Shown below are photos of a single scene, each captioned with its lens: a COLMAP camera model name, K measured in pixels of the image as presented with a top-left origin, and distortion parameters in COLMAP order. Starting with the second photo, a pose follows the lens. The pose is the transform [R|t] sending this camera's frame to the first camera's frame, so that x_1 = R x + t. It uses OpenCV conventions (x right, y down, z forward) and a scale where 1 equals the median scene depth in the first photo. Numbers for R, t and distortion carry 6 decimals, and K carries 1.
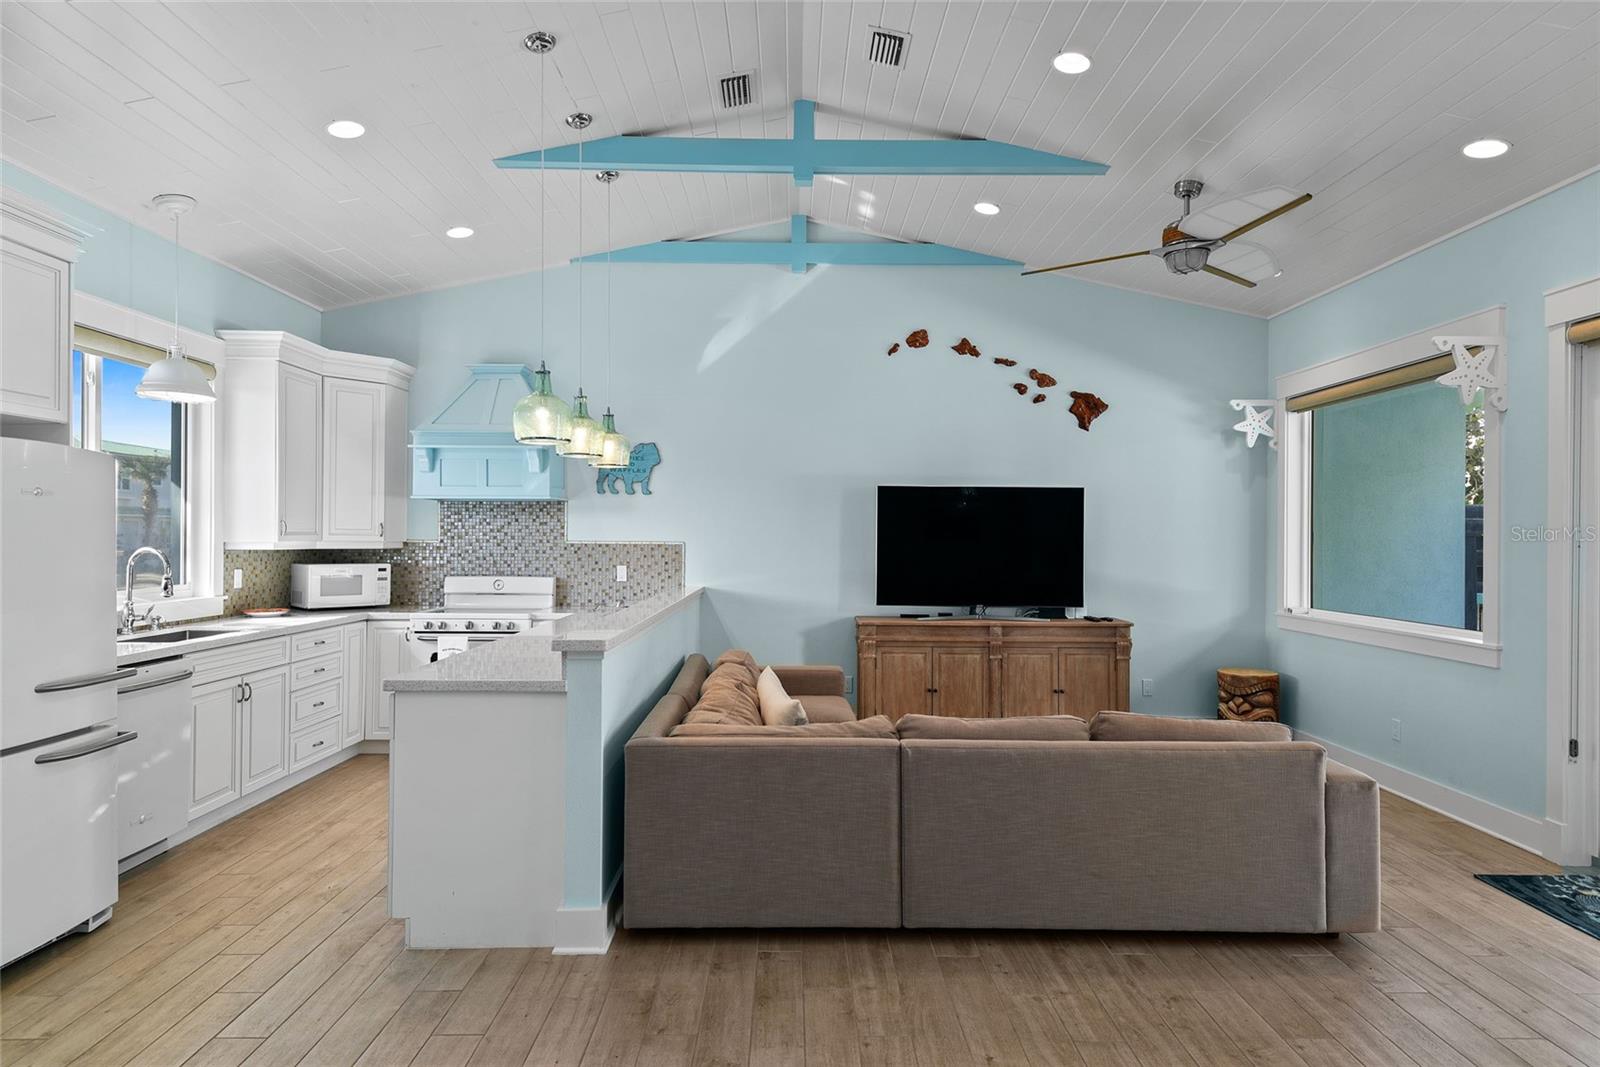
lens RADIAL K [[906.9, 0, 800.3], [0, 906.9, 540.7], [0, 0, 1]] dist [0.033731, -0.007670]
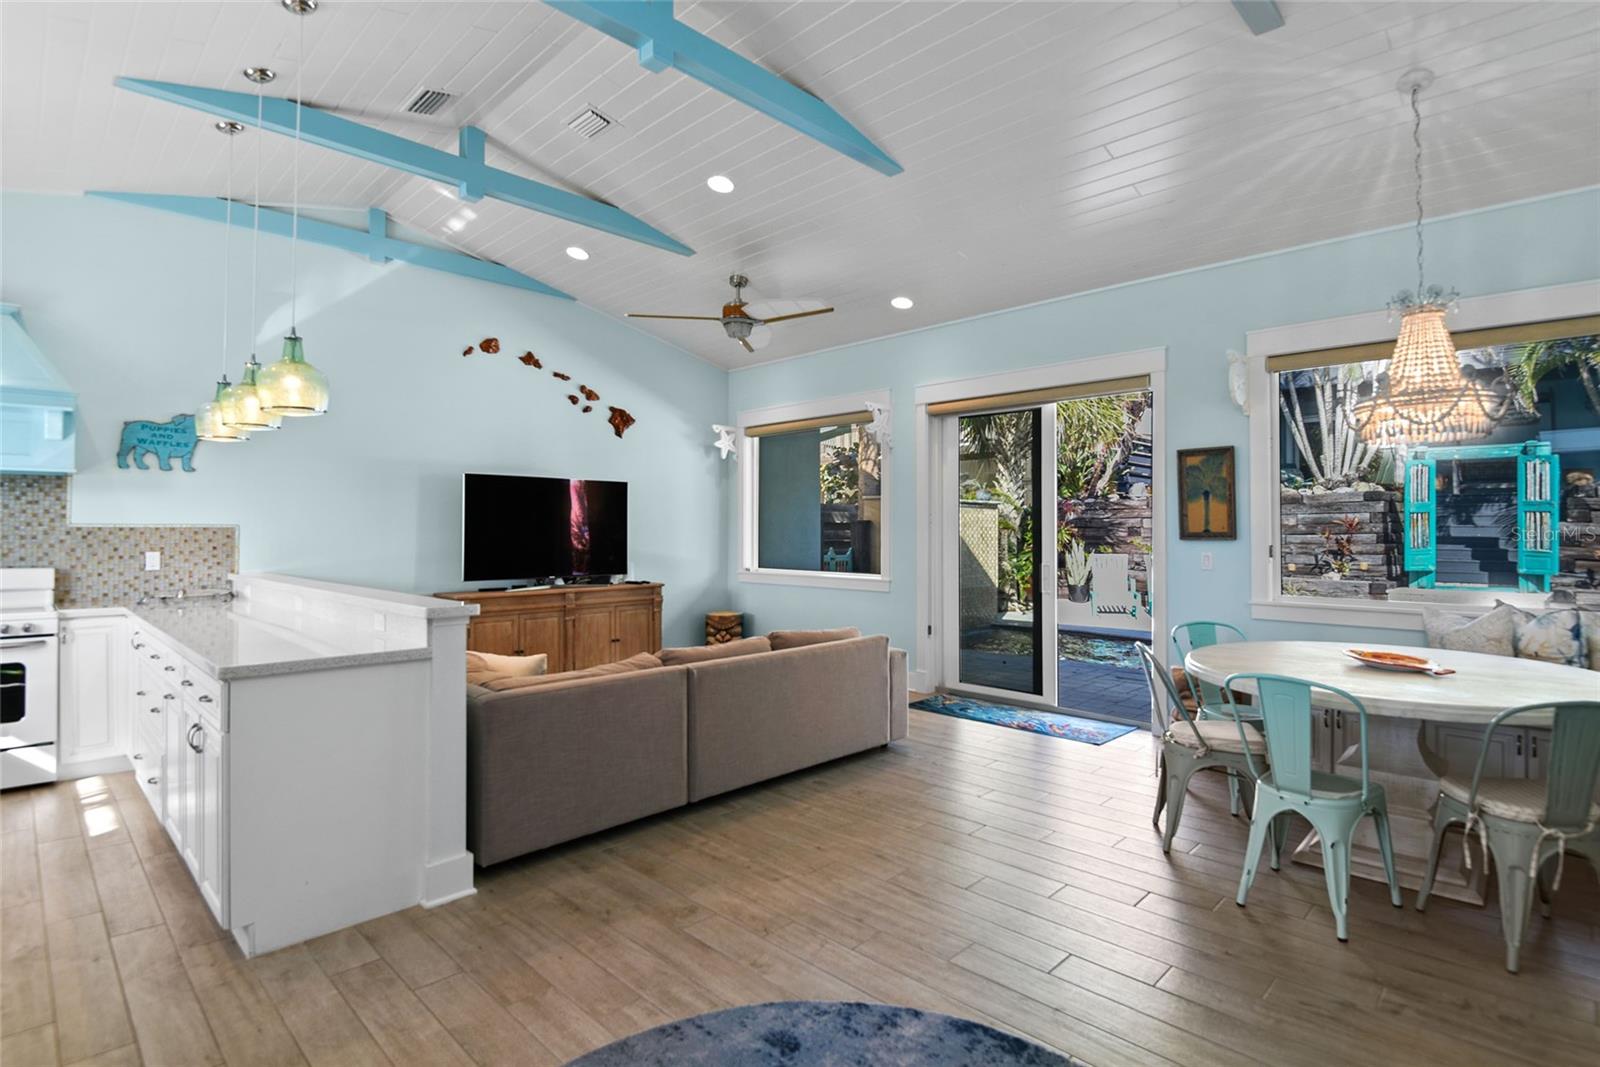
lens RADIAL K [[787.4, 0, 804.5], [0, 787.4, 524.8], [0, 0, 1]] dist [-0.014747, -0.007516]
pose [[0.705945, -0.001446, 0.708265, -0.310688], [0.008064, 0.999950, -0.005996, 0.011955], [-0.708221, 0.009944, 0.705921, 0.032013]]
